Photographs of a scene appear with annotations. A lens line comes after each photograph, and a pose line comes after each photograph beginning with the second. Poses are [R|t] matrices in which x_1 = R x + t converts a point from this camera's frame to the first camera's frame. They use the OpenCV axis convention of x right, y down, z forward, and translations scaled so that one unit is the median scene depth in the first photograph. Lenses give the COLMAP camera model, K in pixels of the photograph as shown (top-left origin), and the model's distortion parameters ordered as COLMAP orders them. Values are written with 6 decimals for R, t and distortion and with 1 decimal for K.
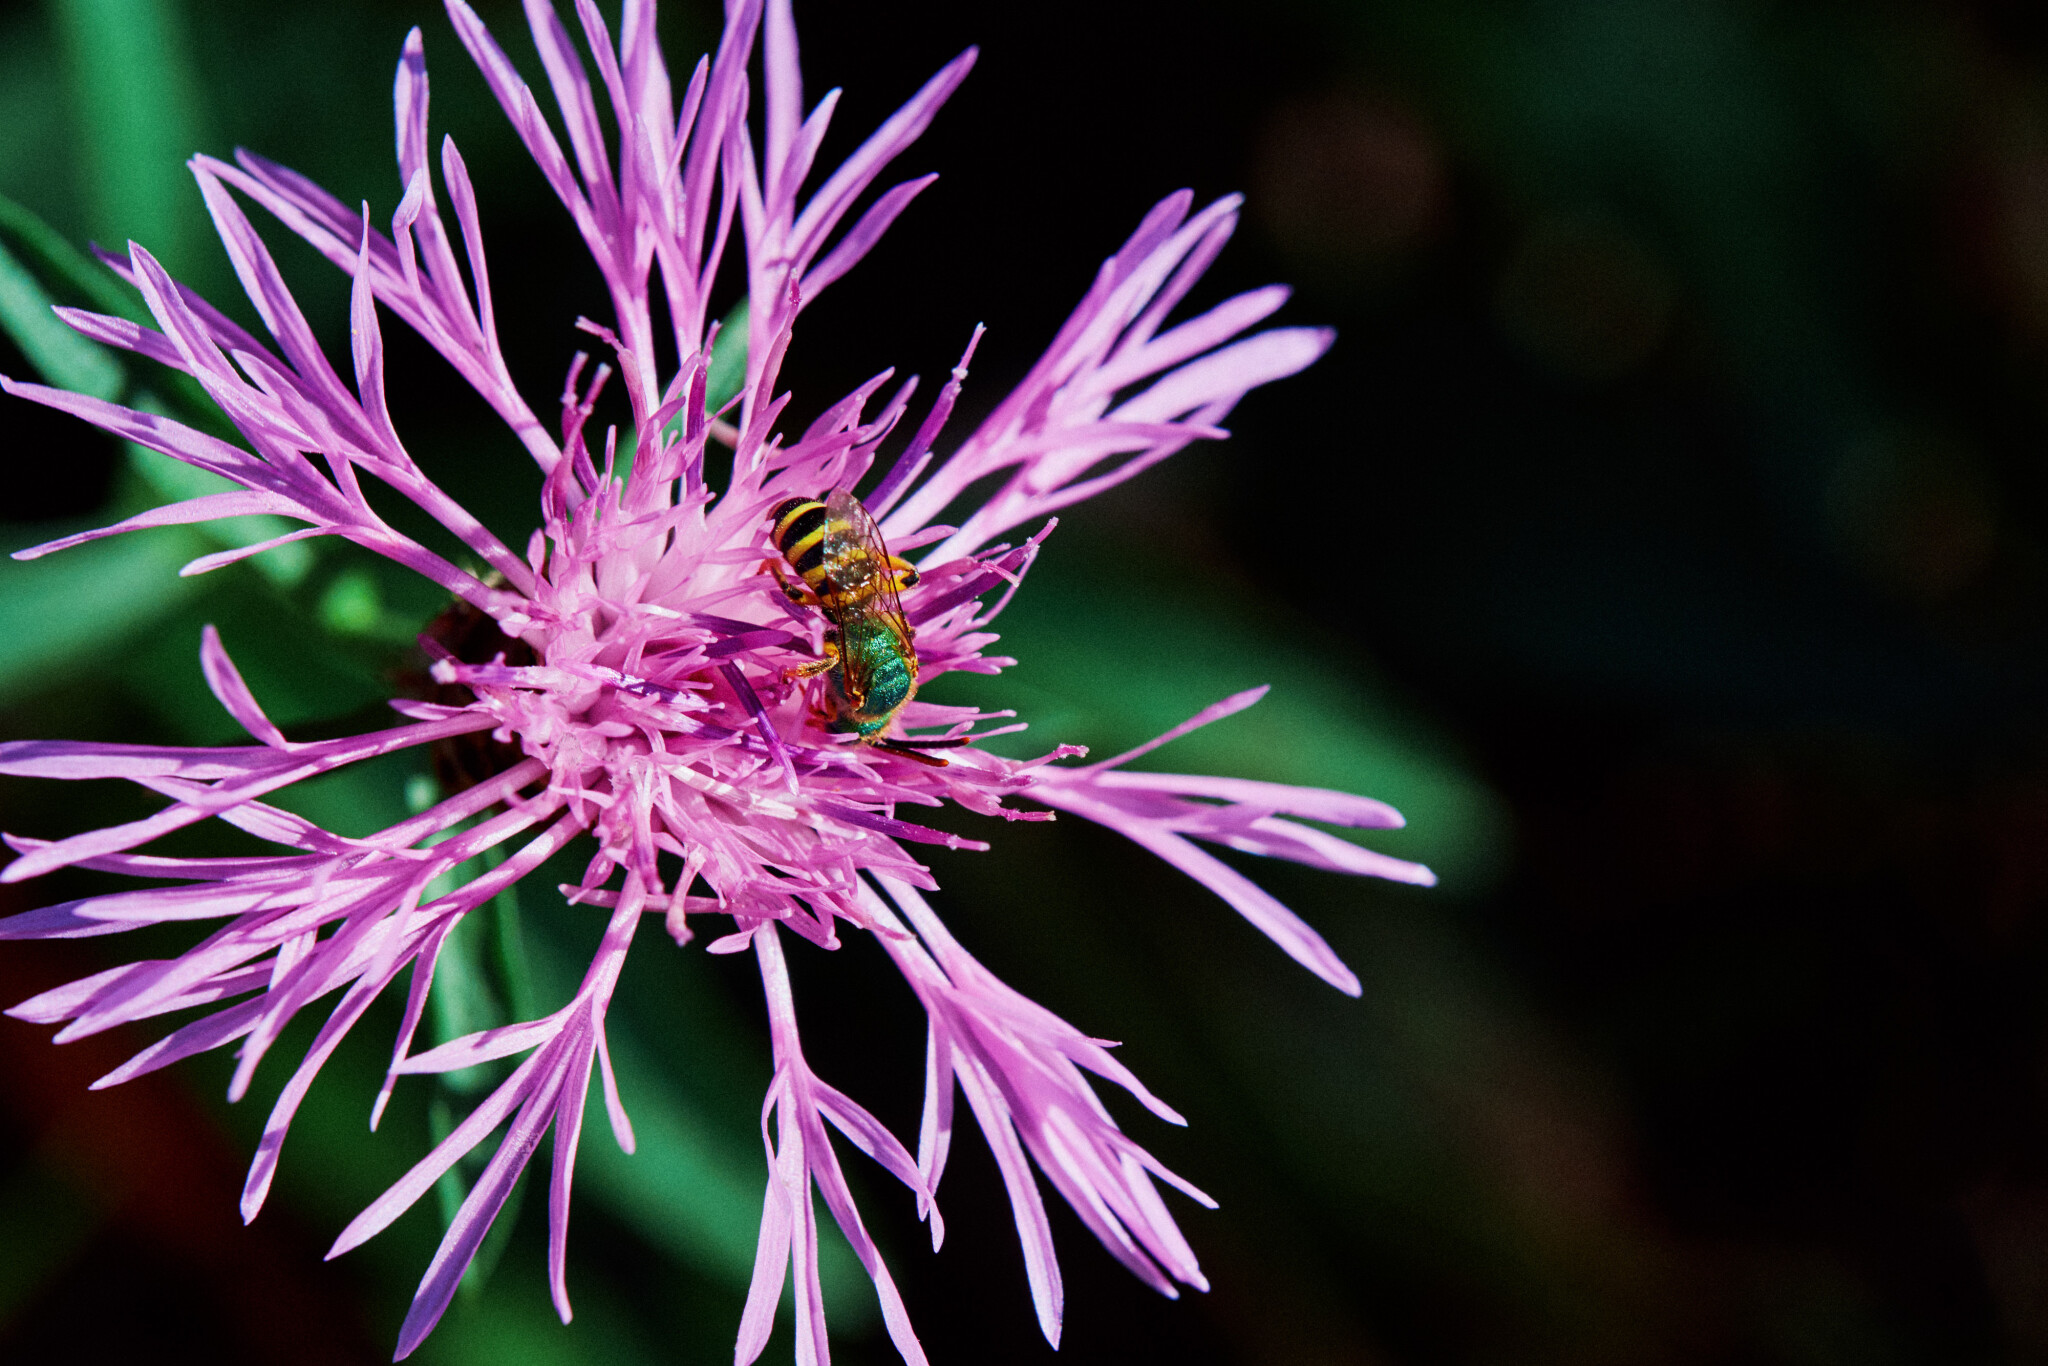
lens RADIAL K [[8337.0, 0, 1024.0], [0, 8337.0, 683.0], [0, 0, 1]] dist [-1.444793, 39.994231]
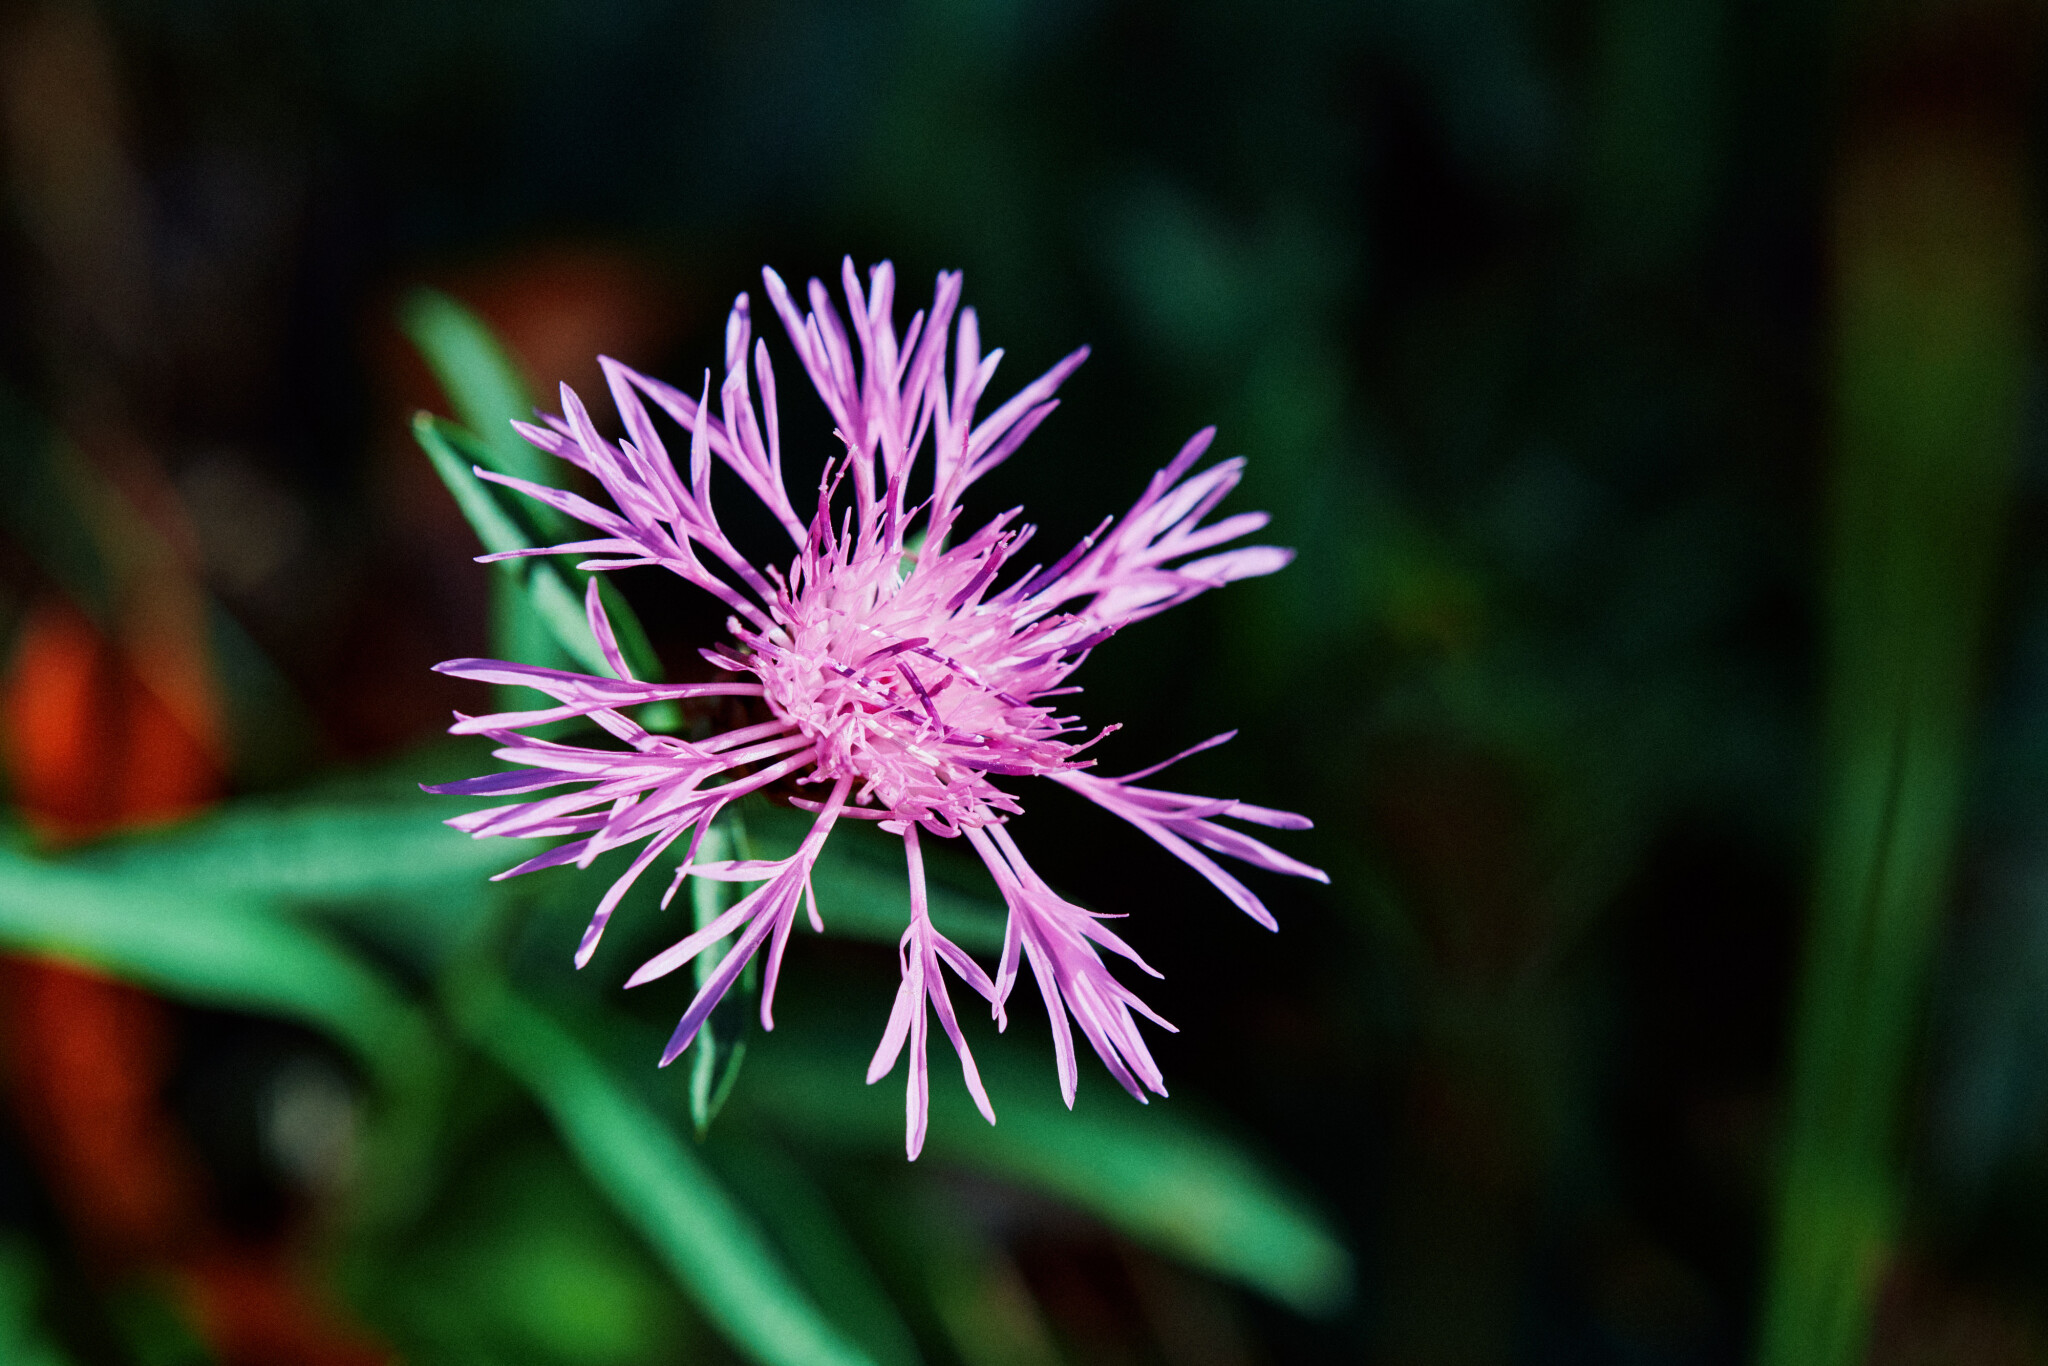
lens RADIAL K [[8337.0, 0, 1024.0], [0, 8337.0, 683.0], [0, 0, 1]] dist [-1.444793, 39.994231]
pose [[0.996417, 0.081364, -0.023111, 0.025480], [-0.084282, 0.978099, -0.190313, 0.306901], [0.007120, 0.191579, 0.981451, -0.598475]]
